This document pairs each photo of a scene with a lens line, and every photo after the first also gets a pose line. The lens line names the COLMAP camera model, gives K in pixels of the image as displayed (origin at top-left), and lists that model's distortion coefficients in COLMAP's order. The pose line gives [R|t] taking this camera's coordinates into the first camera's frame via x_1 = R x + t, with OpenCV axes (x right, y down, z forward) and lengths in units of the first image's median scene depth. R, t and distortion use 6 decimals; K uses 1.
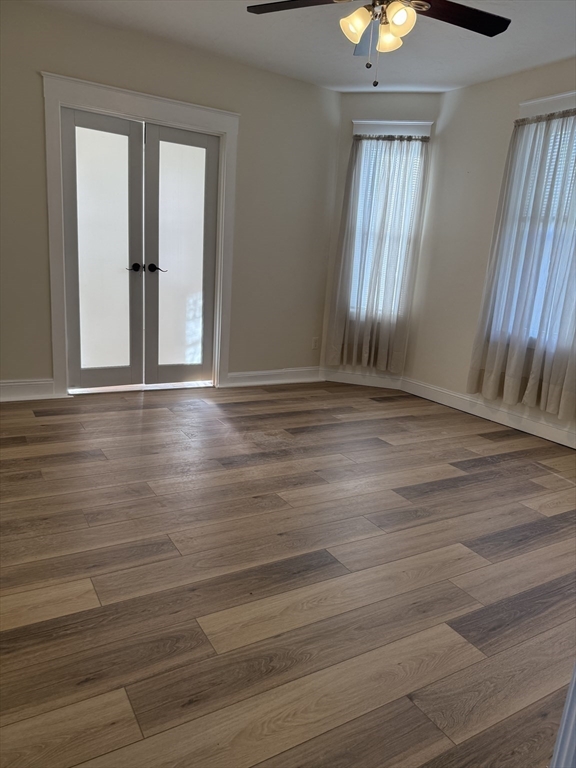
lens RADIAL K [[538.8, 0, 281.6], [0, 538.8, 387.6], [0, 0, 1]] dist [0.074501, -0.094426]
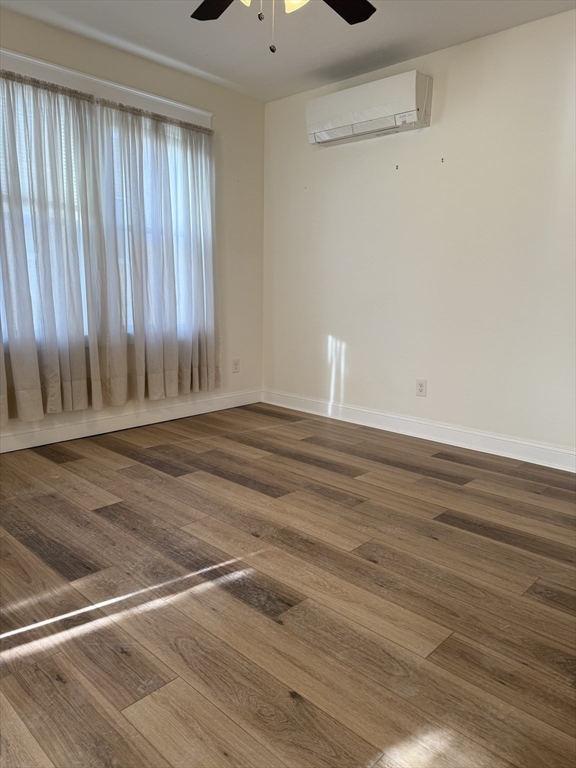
lens RADIAL K [[538.8, 0, 289.3], [0, 538.8, 381.3], [0, 0, 1]] dist [0.074501, -0.094426]
pose [[-0.272777, -0.239741, 0.931728, -0.566310], [0.186611, 0.936877, 0.295699, -0.249820], [-0.943805, 0.254531, -0.210820, 0.983315]]
